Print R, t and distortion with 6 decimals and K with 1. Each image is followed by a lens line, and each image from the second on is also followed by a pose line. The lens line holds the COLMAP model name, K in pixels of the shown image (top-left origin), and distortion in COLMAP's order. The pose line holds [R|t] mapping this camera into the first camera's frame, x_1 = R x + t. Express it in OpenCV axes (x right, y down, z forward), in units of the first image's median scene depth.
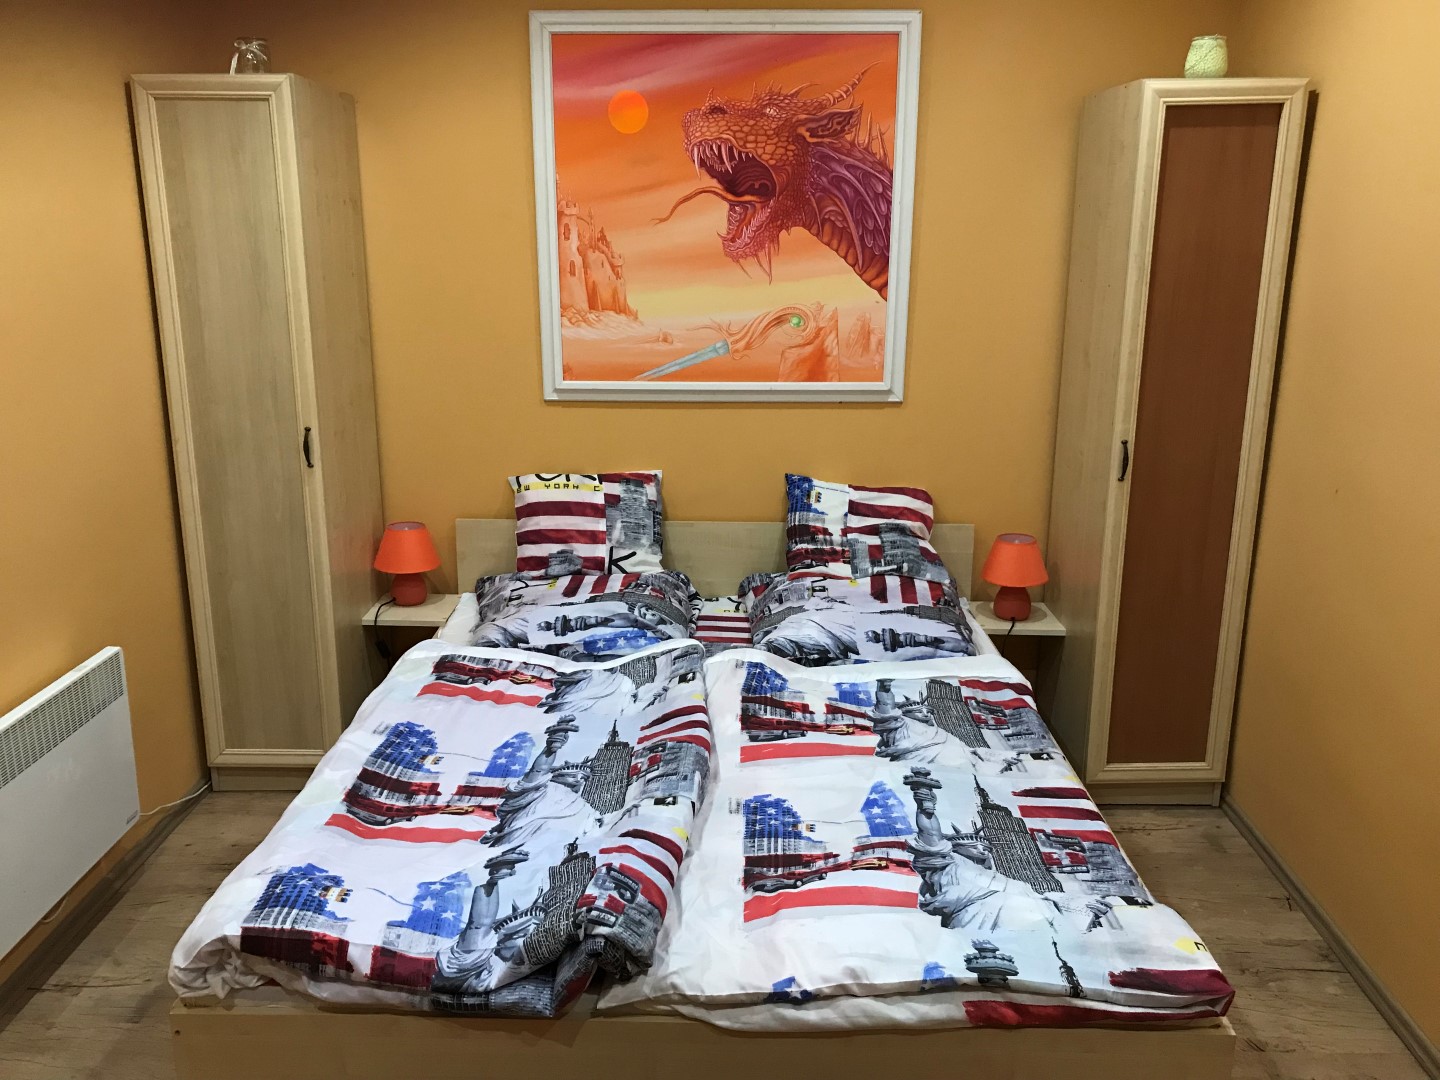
lens RADIAL K [[1189.6, 0, 720.0], [0, 1189.6, 540.0], [0, 0, 1]] dist [0.024475, -0.046802]
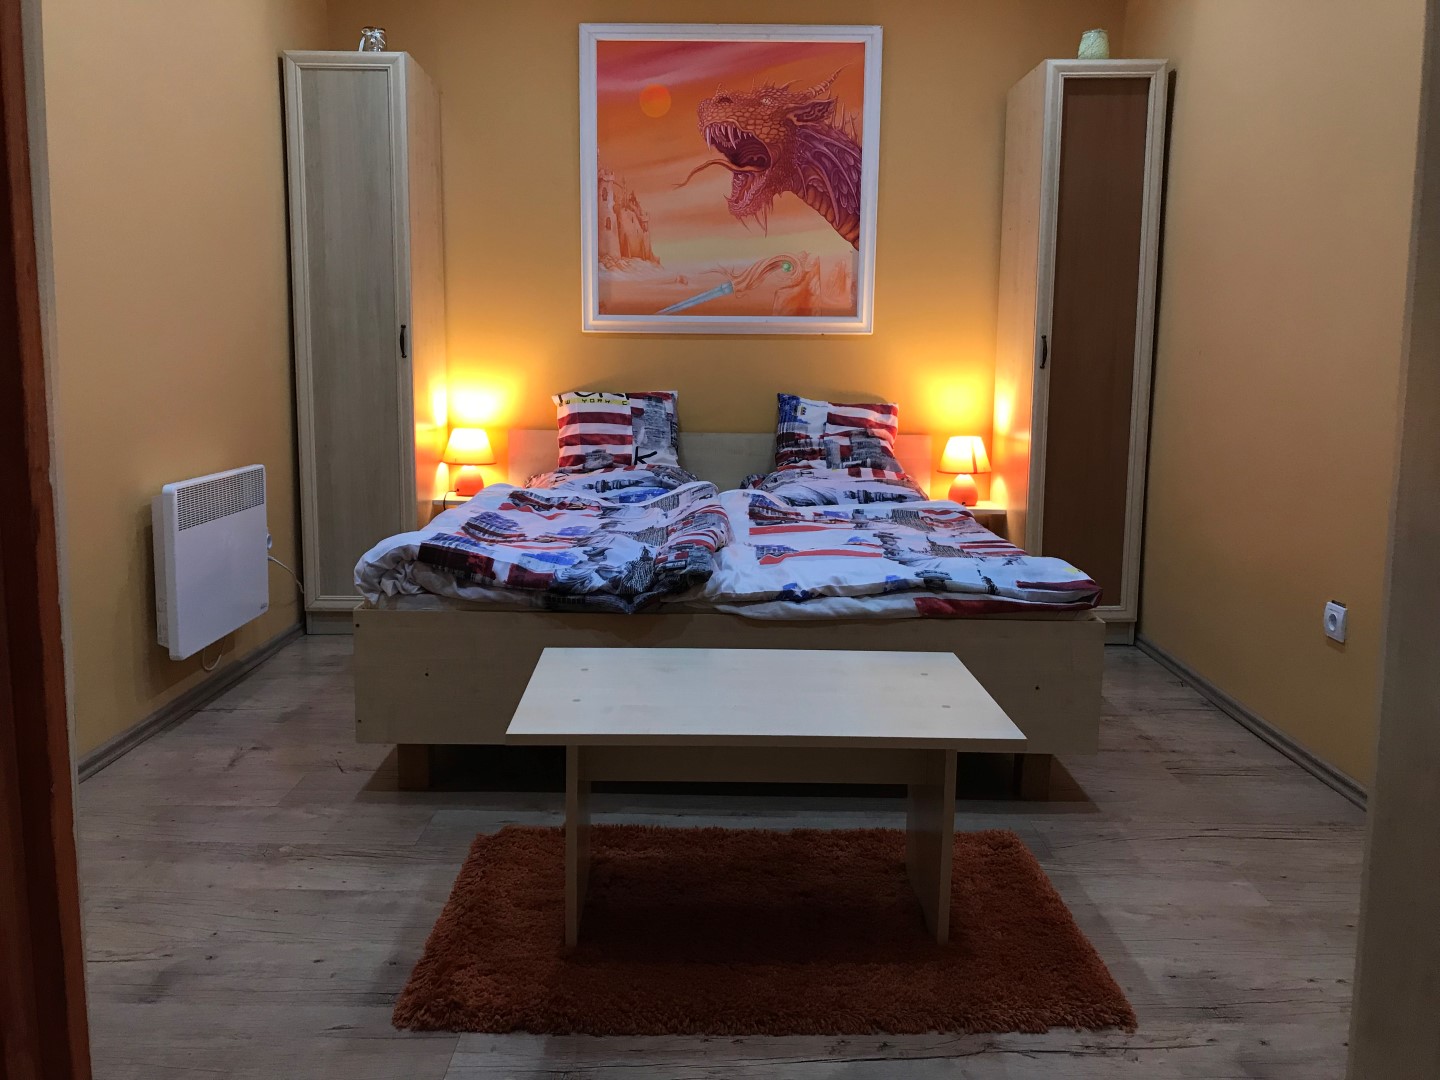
lens RADIAL K [[1203.0, 0, 720.0], [0, 1203.0, 540.0], [0, 0, 1]] dist [0.075855, -0.189205]
pose [[0.999799, 0.003187, 0.019803, -0.031343], [-0.000882, 0.993327, -0.115327, 0.256979], [-0.020038, 0.115286, 0.993130, -0.236155]]
